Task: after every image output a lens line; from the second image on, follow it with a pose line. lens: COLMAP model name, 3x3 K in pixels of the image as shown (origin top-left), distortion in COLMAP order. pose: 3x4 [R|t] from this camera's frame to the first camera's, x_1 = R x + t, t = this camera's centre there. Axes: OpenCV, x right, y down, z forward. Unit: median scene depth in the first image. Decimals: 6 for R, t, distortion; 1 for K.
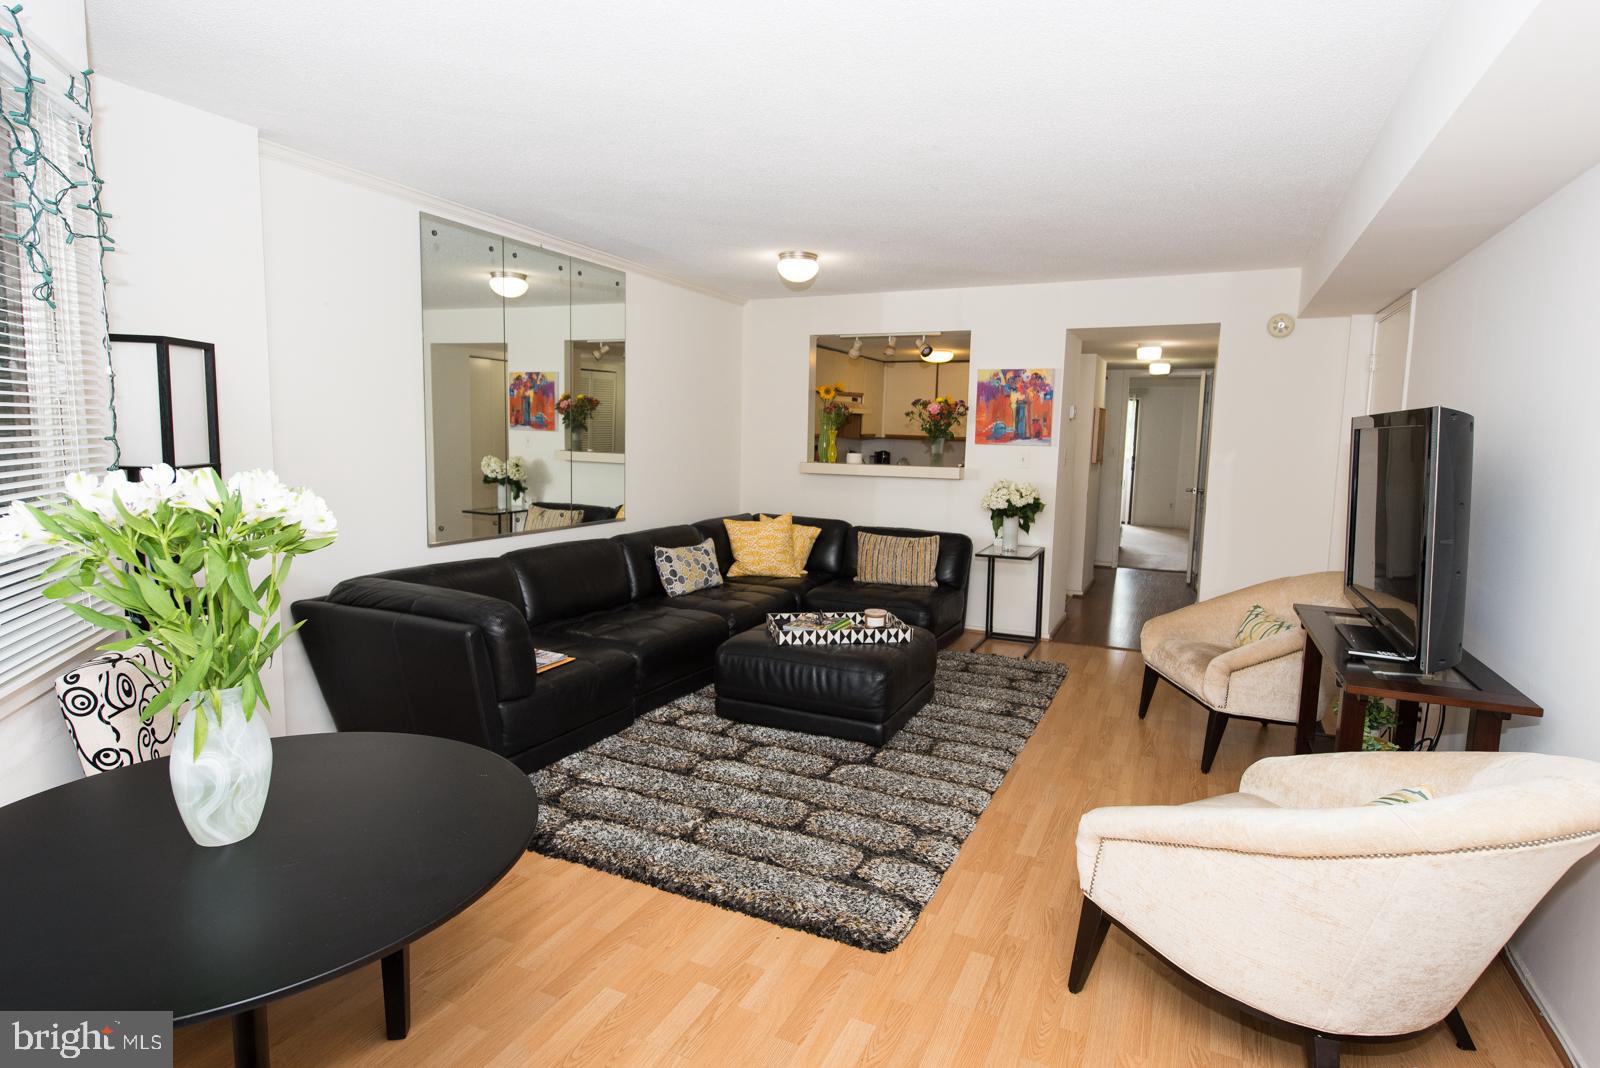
lens RADIAL K [[838.2, 0, 800.0], [0, 838.2, 534.0], [0, 0, 1]] dist [-0.000873, -0.000127]
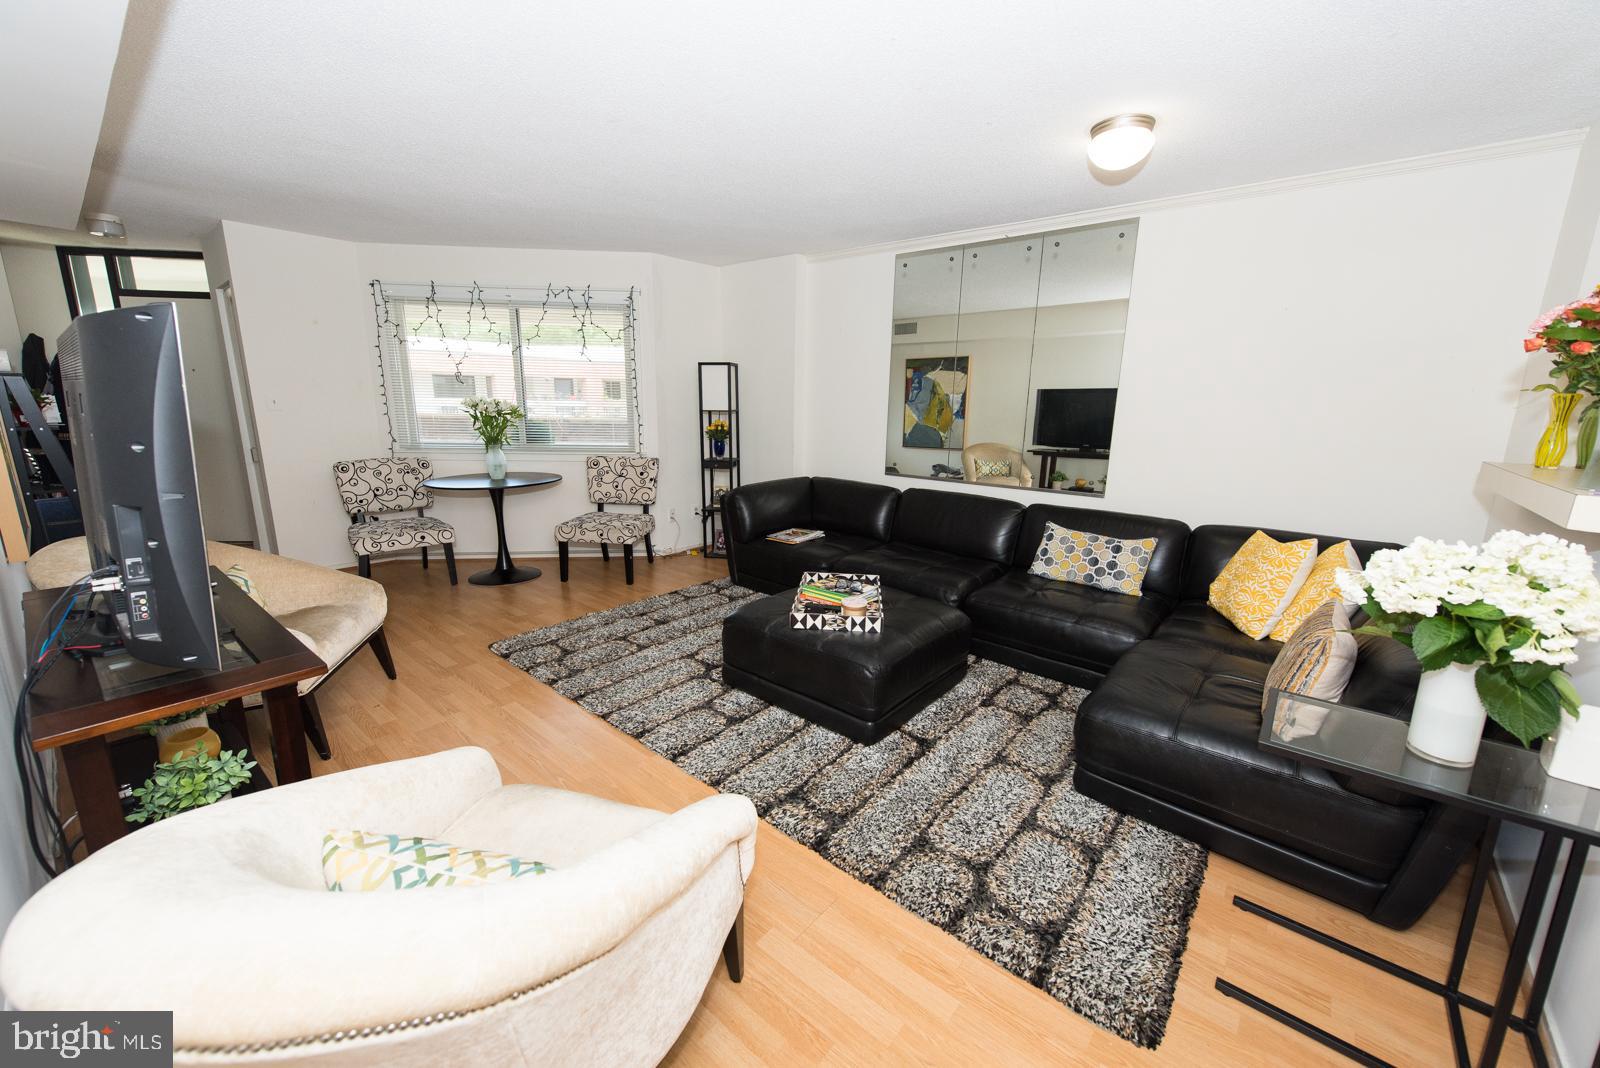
lens RADIAL K [[613.9, 0, 817.1], [0, 613.9, 539.5], [0, 0, 1]] dist [0.001635, -0.000103]
pose [[-0.241829, 0.188013, -0.951930, 0.749793], [-0.140603, 0.963904, 0.226096, -0.114998], [0.960078, 0.188520, -0.206665, 1.180504]]
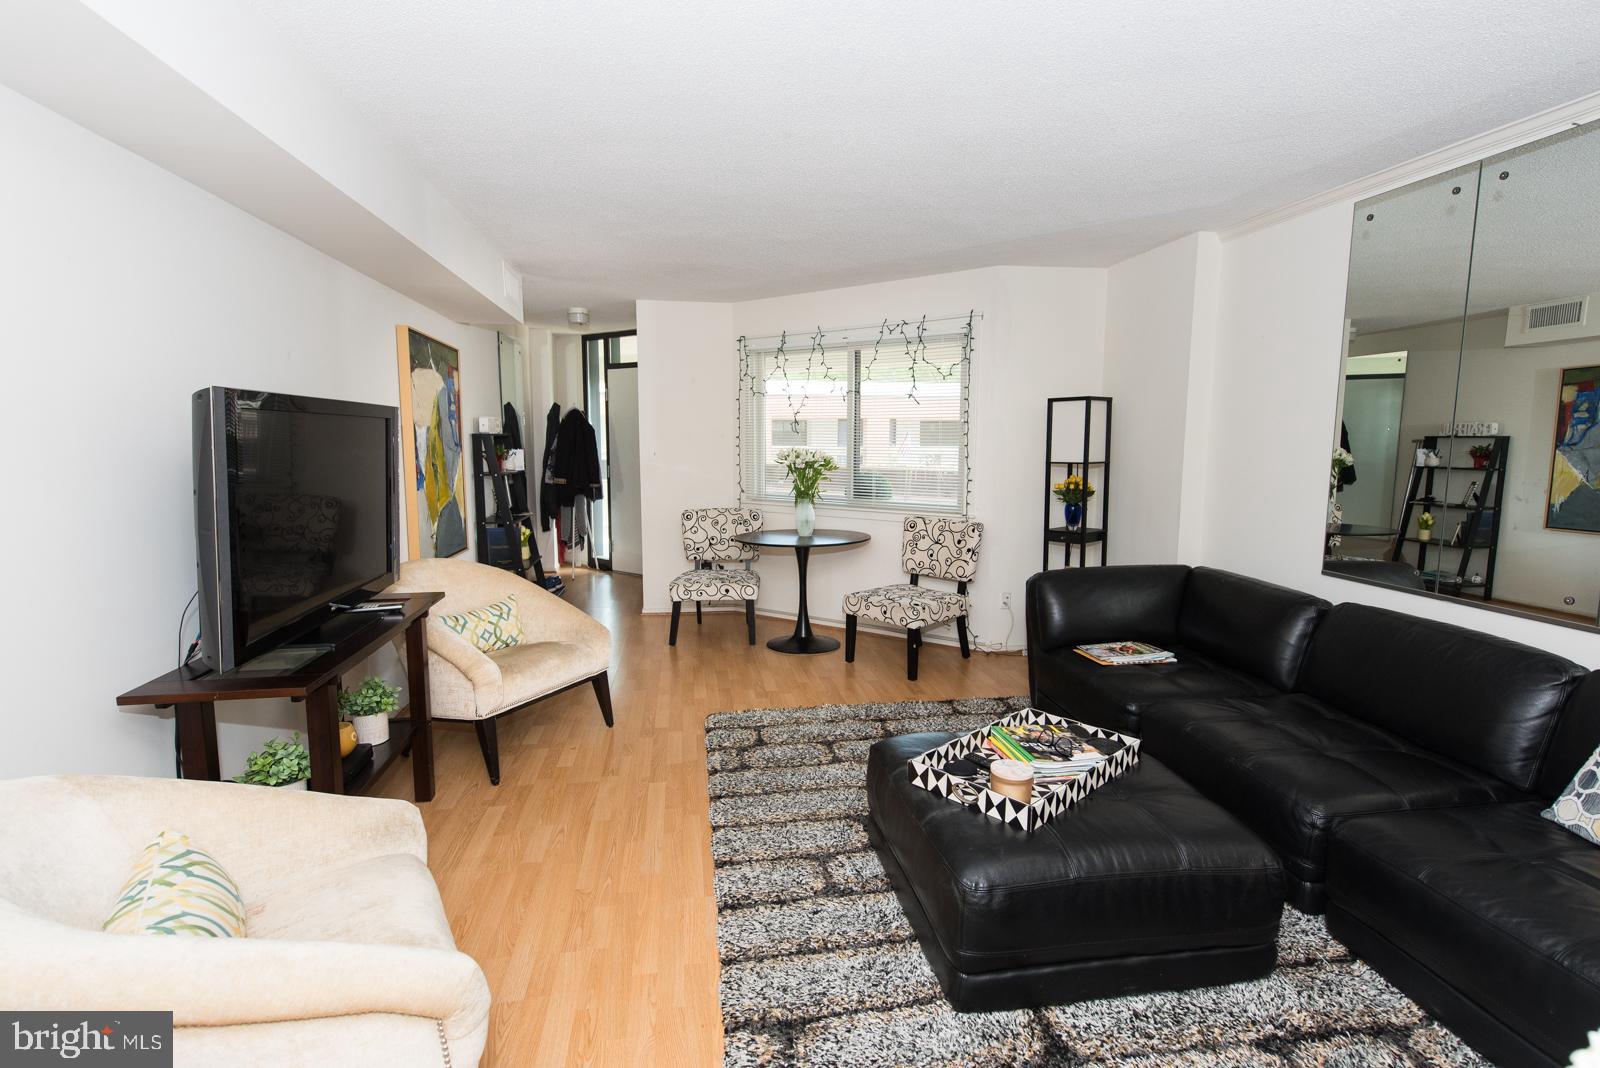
lens RADIAL K [[779.4, 0, 800.0], [0, 779.4, 534.0], [0, 0, 1]] dist [0.002096, -0.001093]
pose [[-0.825074, 0.041750, -0.563480, 0.522205], [-0.091245, 0.974332, 0.205796, -0.156371], [0.557609, 0.221211, -0.800086, 1.406737]]
